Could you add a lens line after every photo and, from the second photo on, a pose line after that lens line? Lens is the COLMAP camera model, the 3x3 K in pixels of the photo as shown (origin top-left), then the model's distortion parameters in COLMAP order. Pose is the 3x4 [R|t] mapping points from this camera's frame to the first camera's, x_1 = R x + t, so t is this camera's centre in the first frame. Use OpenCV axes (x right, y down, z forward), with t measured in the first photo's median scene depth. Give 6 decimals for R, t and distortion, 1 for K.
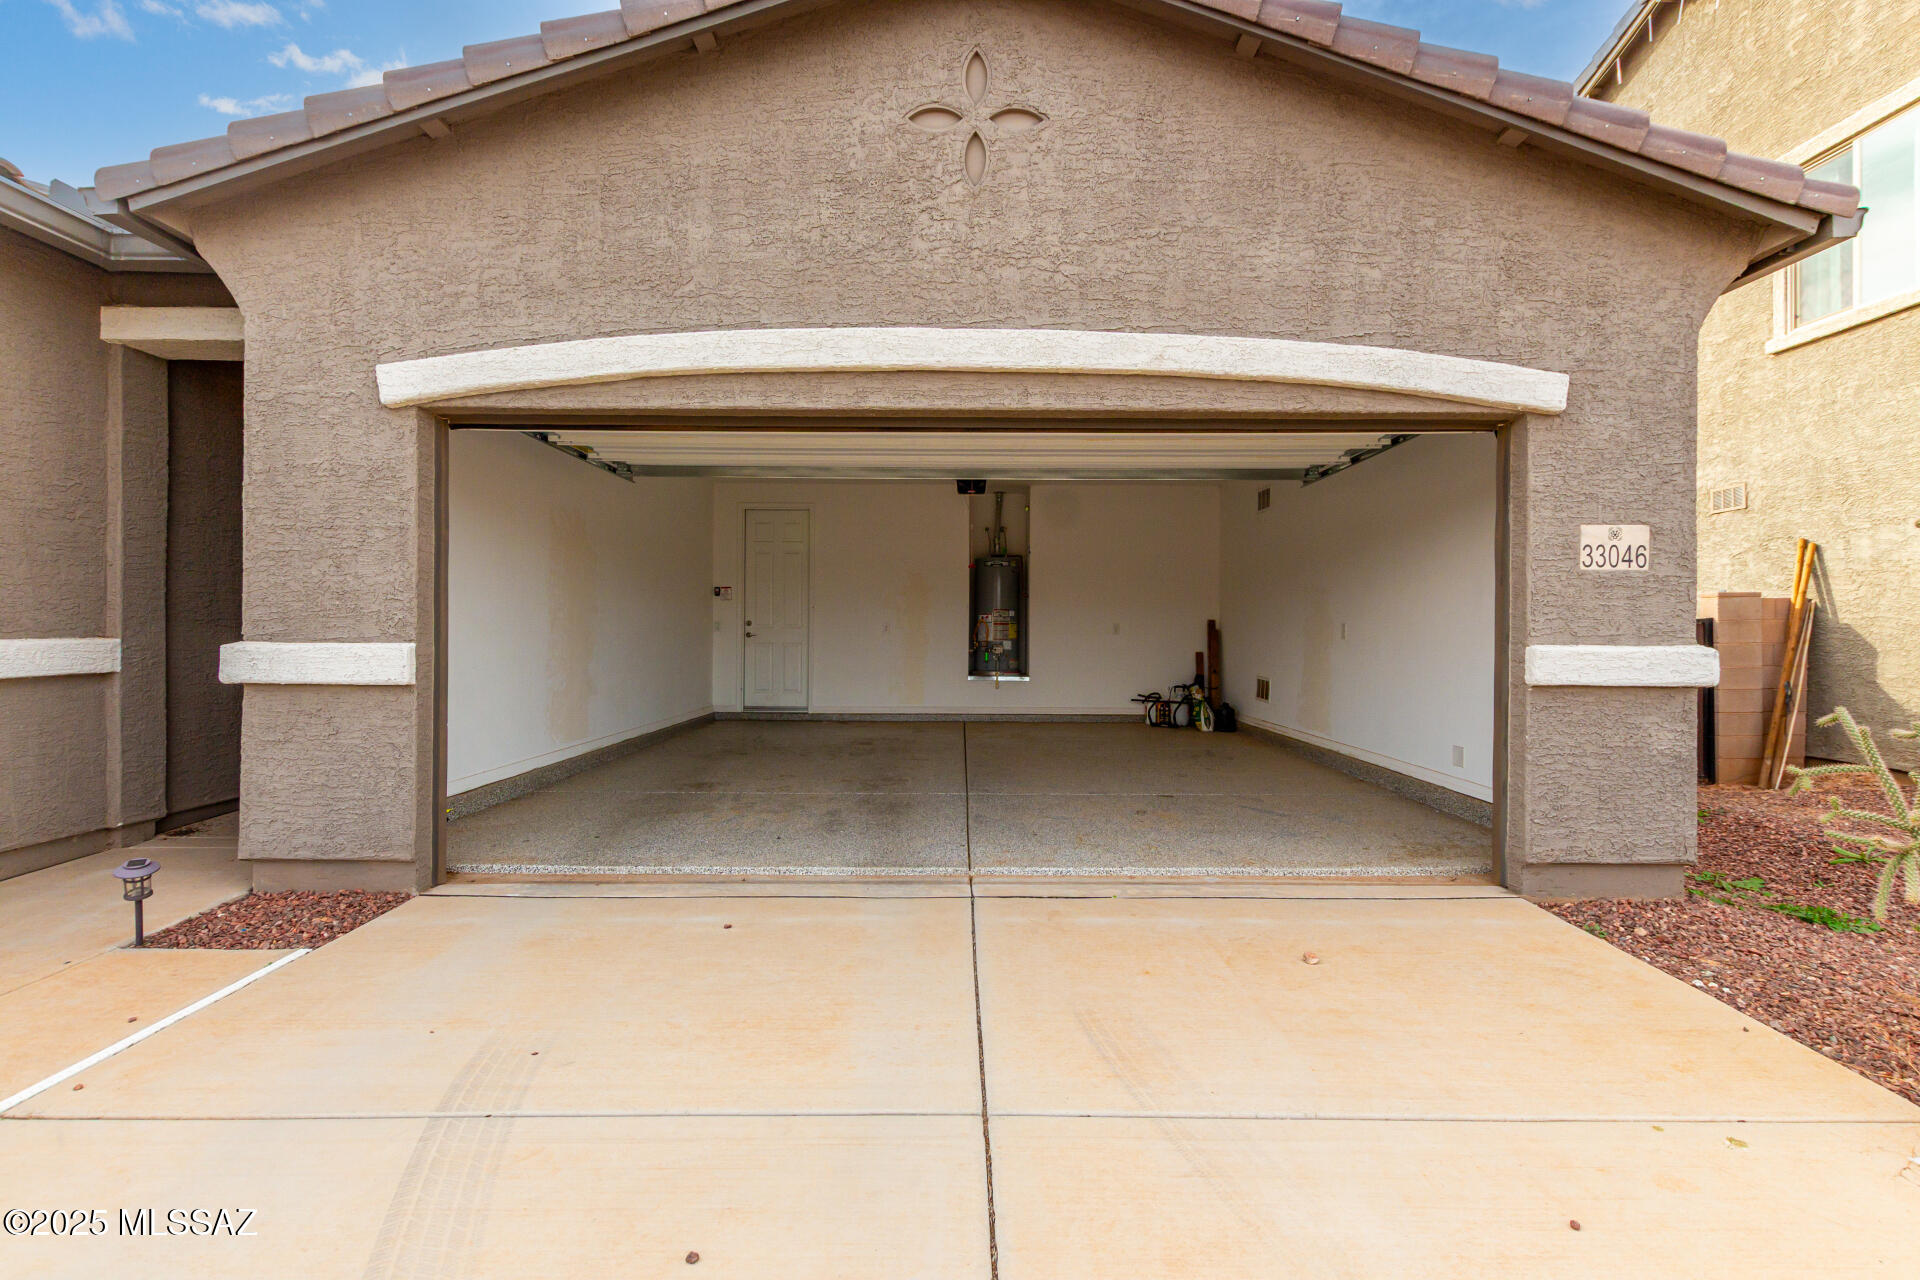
lens RADIAL K [[880.7, 0, 969.3], [0, 880.7, 633.3], [0, 0, 1]] dist [0.000796, -0.001665]
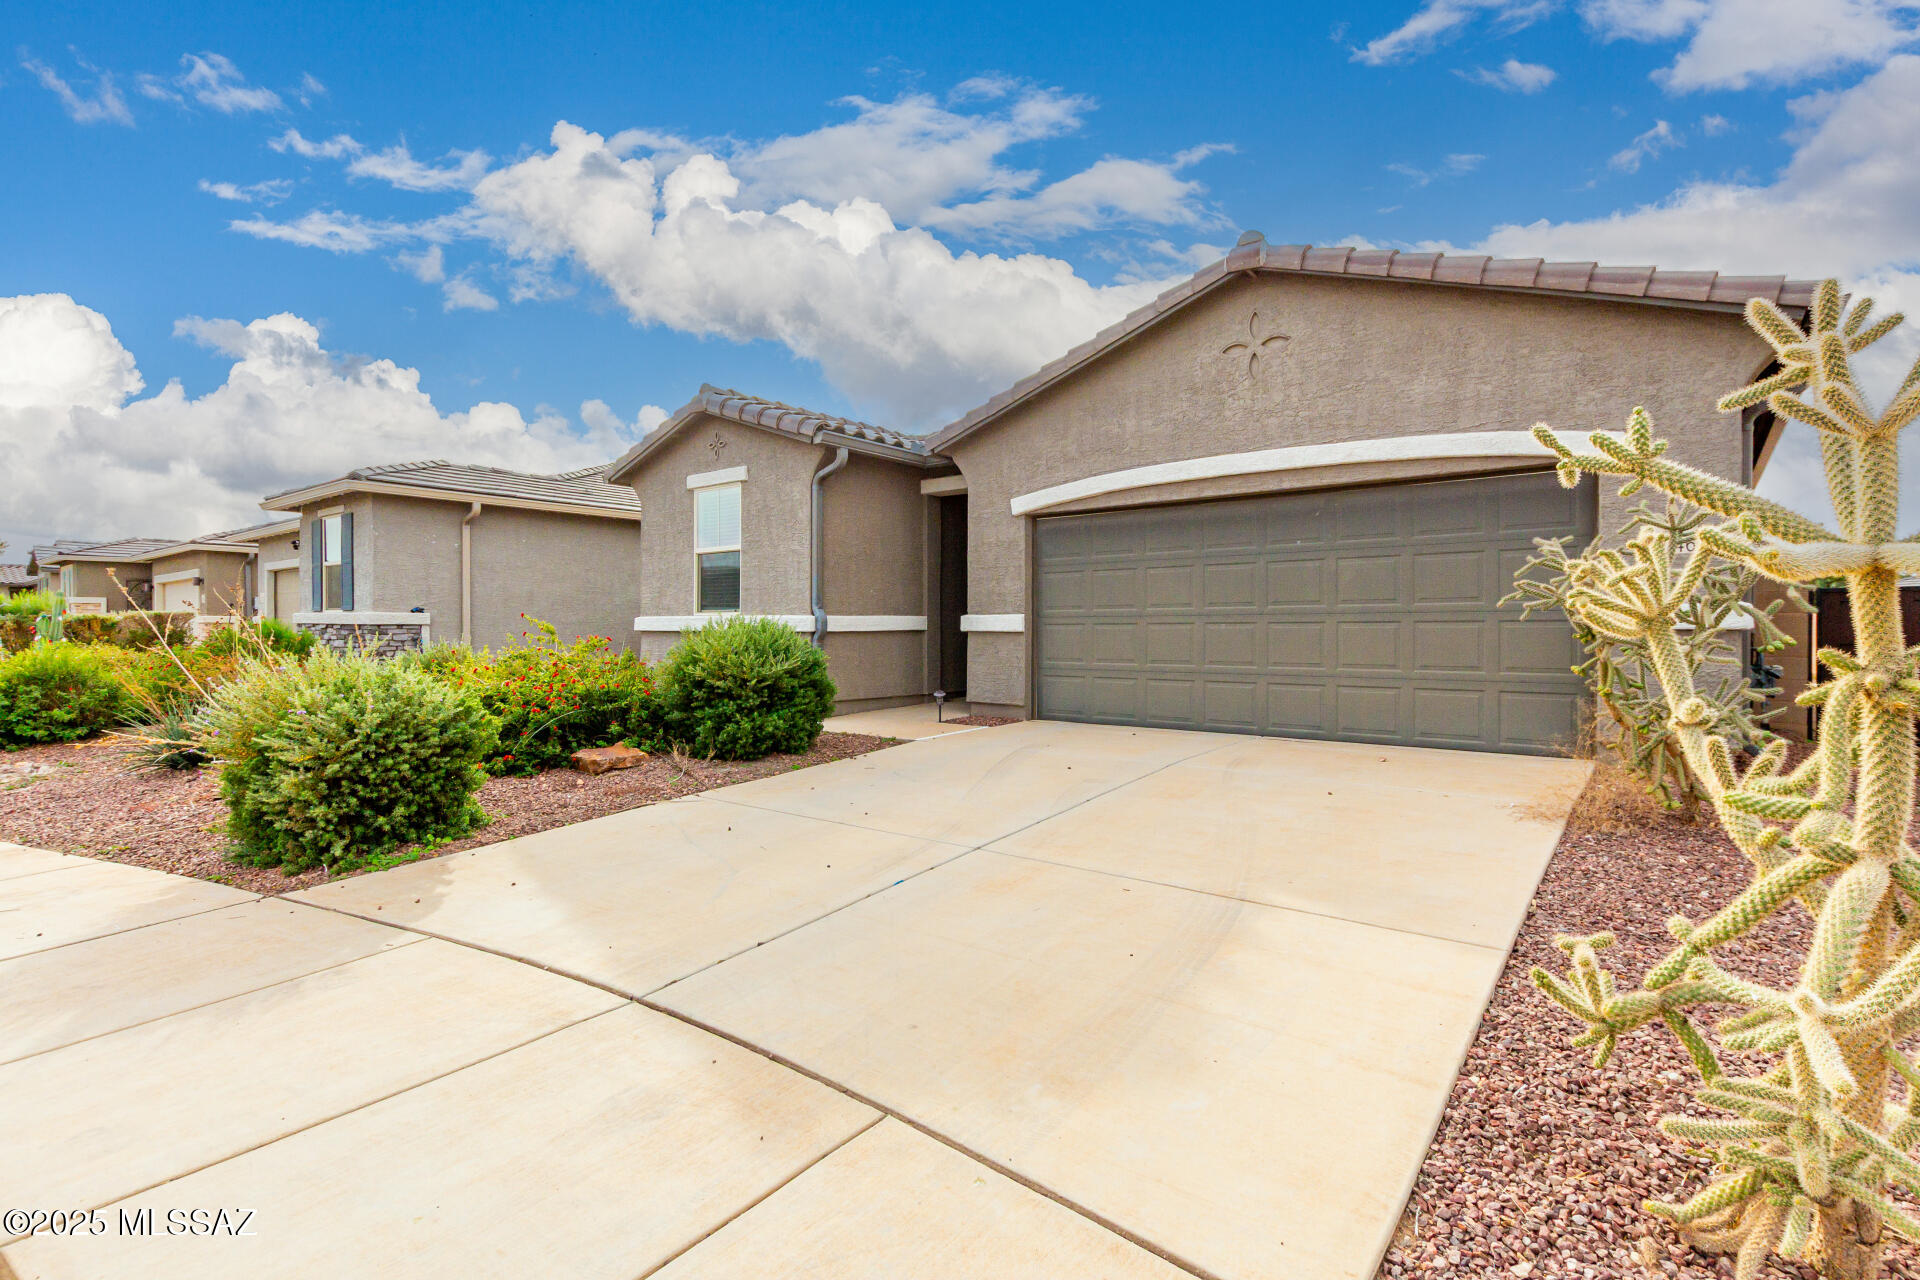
lens RADIAL K [[880.7, 0, 969.3], [0, 880.7, 633.3], [0, 0, 1]] dist [0.000796, -0.001665]
pose [[0.780936, -0.001635, -0.624609, 0.740951], [0.002665, 0.999996, 0.000715, 0.061093], [0.624606, -0.002223, 0.780937, -0.951322]]
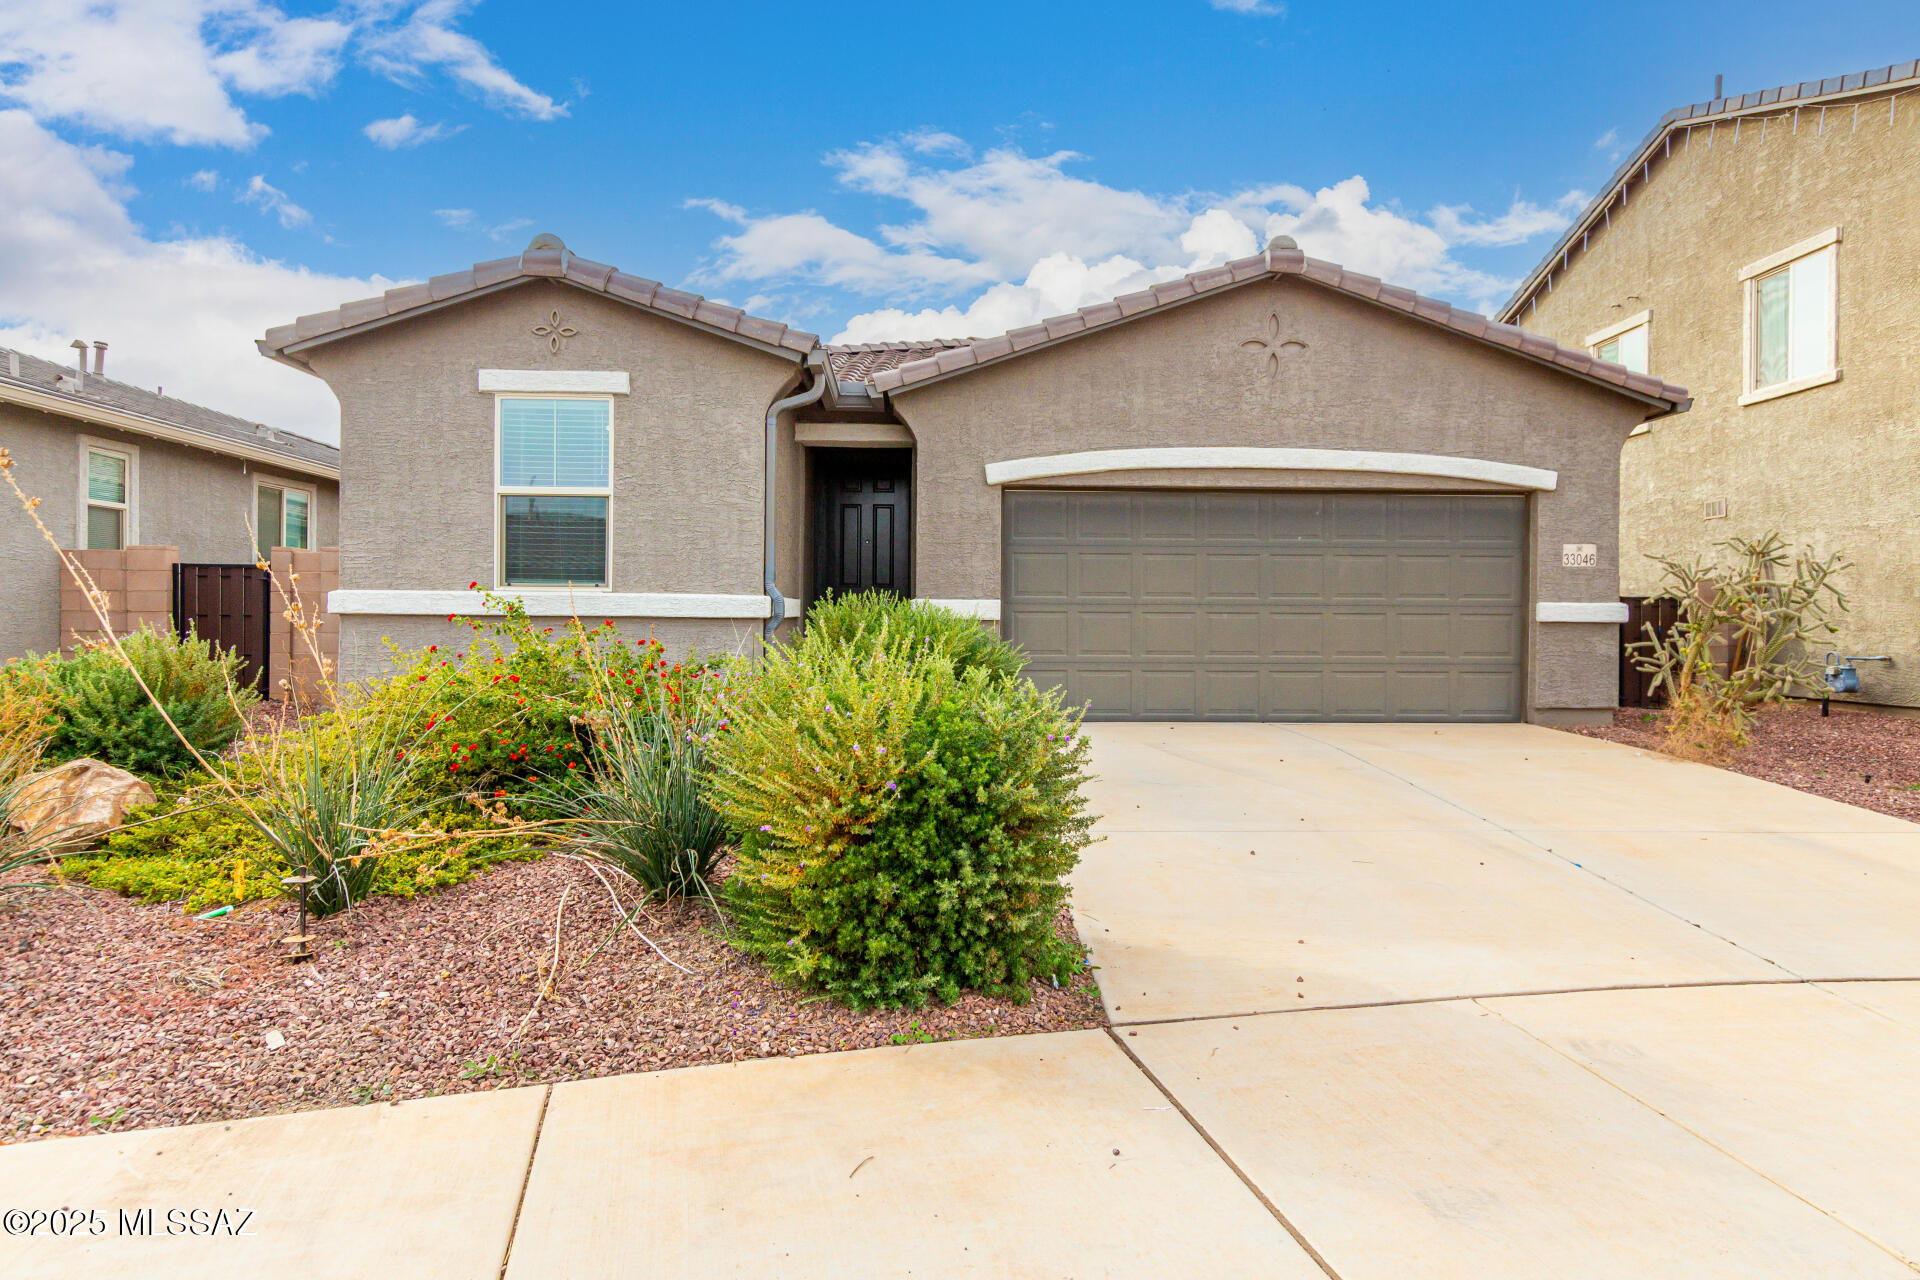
lens RADIAL K [[1104.6, 0, 963.3], [0, 1104.6, 633.3], [0, 0, 1]] dist [0.006501, 0.000828]
pose [[0.999720, 0.002447, 0.023542, -0.773931], [-0.002571, 0.999983, 0.005237, 0.075863], [-0.023529, -0.005296, 0.999709, -1.566184]]
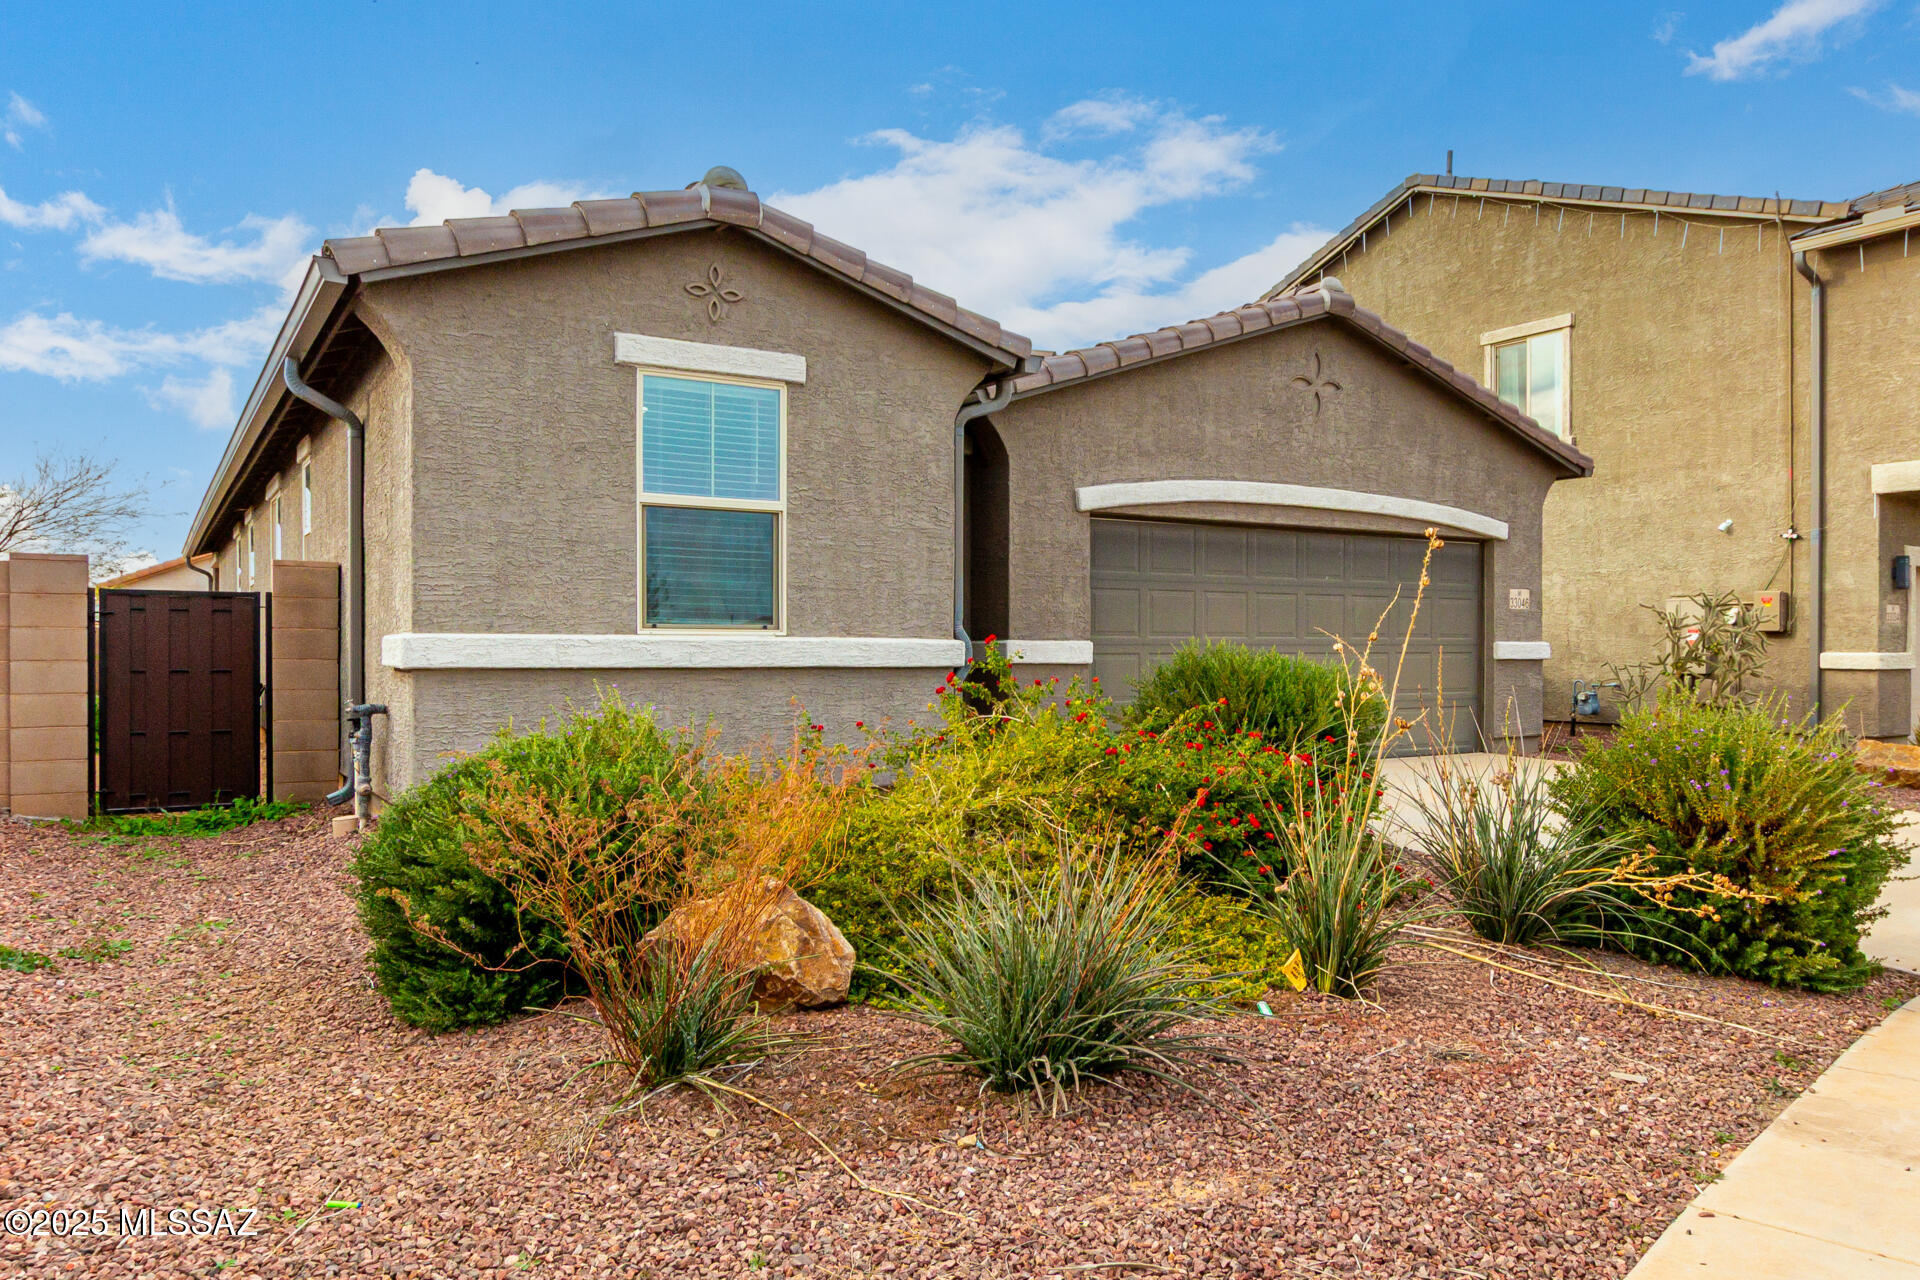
lens RADIAL K [[1418.1, 0, 1081.2], [0, 1418.1, 666.0], [0, 0, 1]] dist [-0.008452, -0.001770]
pose [[0.829885, -0.009789, 0.557848, -2.283702], [0.004692, 0.999933, 0.010568, 0.032301], [-0.557914, -0.006153, 0.829876, -1.431666]]
